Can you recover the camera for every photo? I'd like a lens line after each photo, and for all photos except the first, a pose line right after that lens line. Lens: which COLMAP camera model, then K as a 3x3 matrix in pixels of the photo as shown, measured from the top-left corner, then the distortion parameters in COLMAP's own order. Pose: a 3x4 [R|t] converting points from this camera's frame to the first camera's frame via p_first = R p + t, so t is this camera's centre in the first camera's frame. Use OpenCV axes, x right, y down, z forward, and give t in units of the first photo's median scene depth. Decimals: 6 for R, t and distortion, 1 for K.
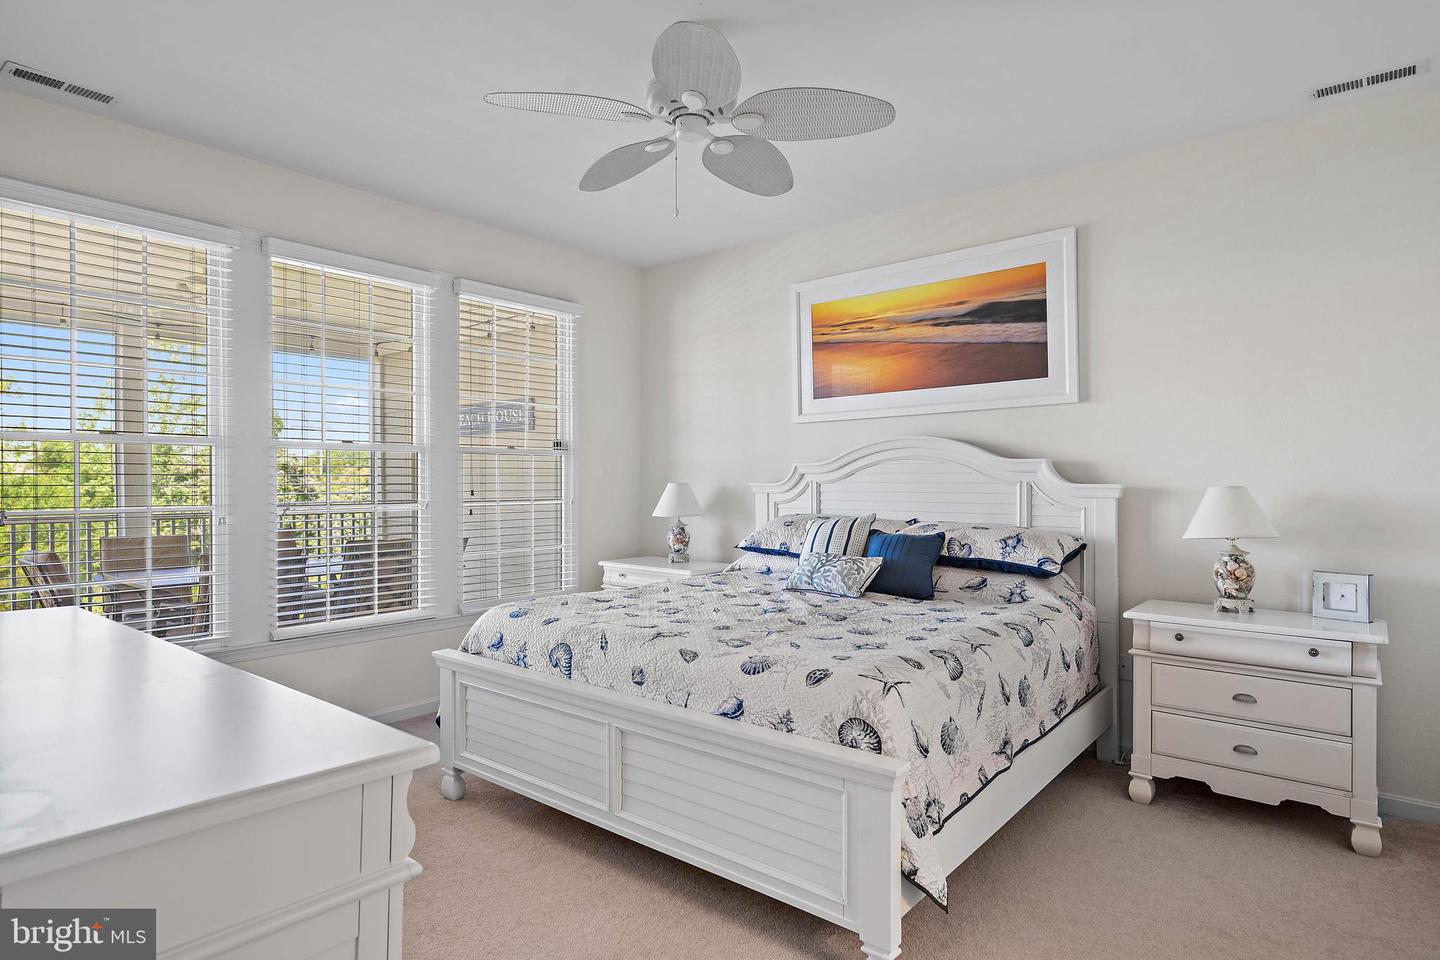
lens RADIAL K [[825.4, 0, 722.5], [0, 825.4, 482.6], [0, 0, 1]] dist [0.018136, -0.001439]
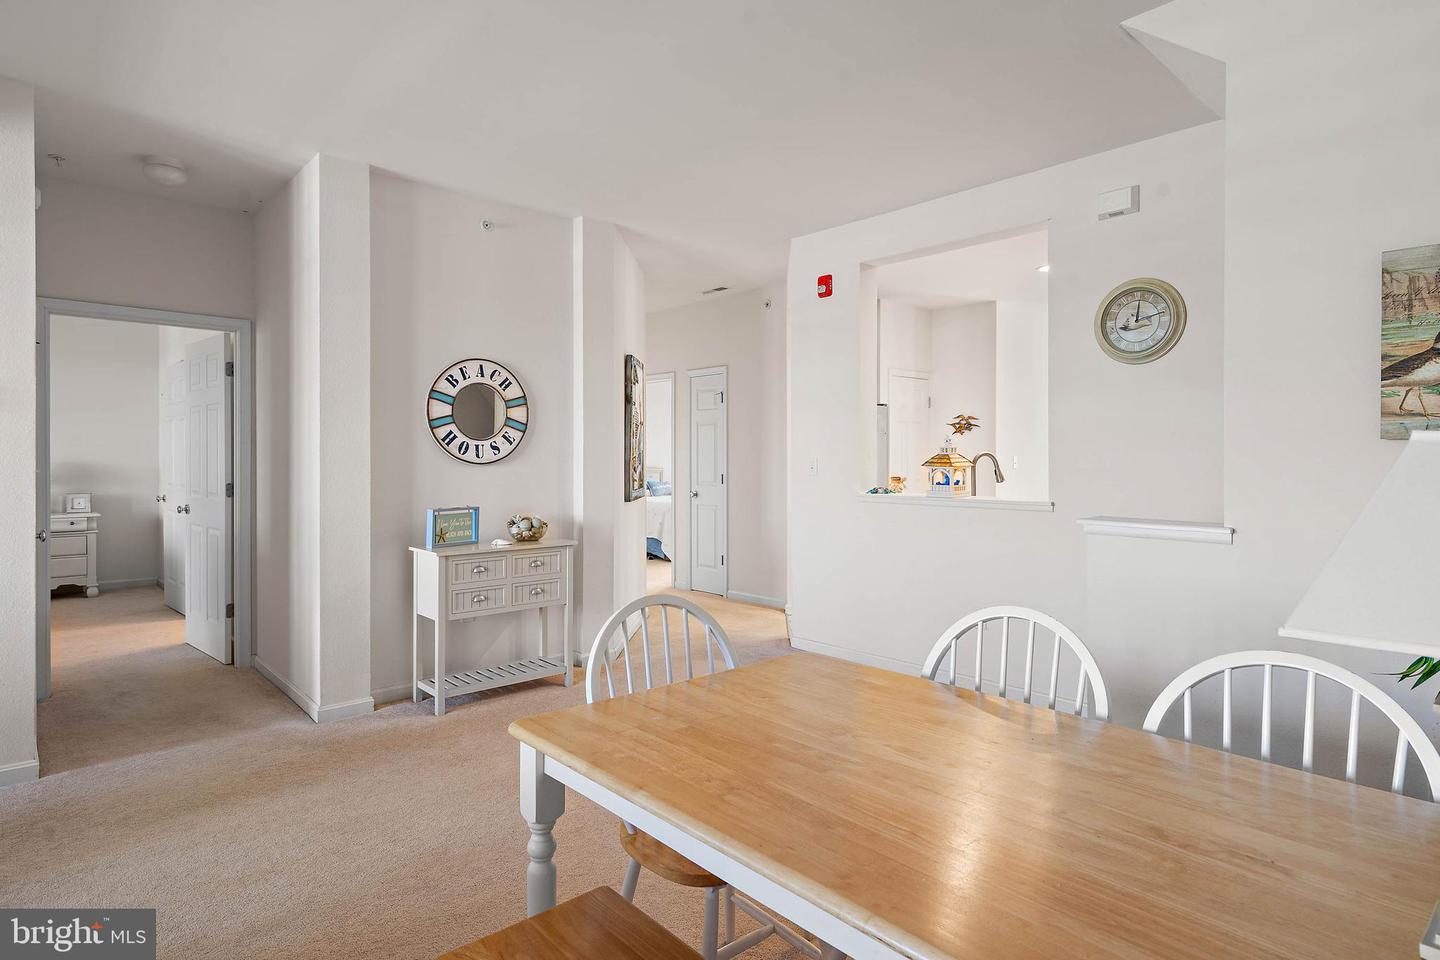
lens RADIAL K [[797.6, 0, 716.4], [0, 797.6, 476.8], [0, 0, 1]] dist [0.010512, -0.002350]
pose [[0.176058, -0.024341, 0.984079, -1.378962], [-0.003409, 0.999673, 0.025336, -0.009673], [-0.984374, -0.007815, 0.175917, -1.396288]]
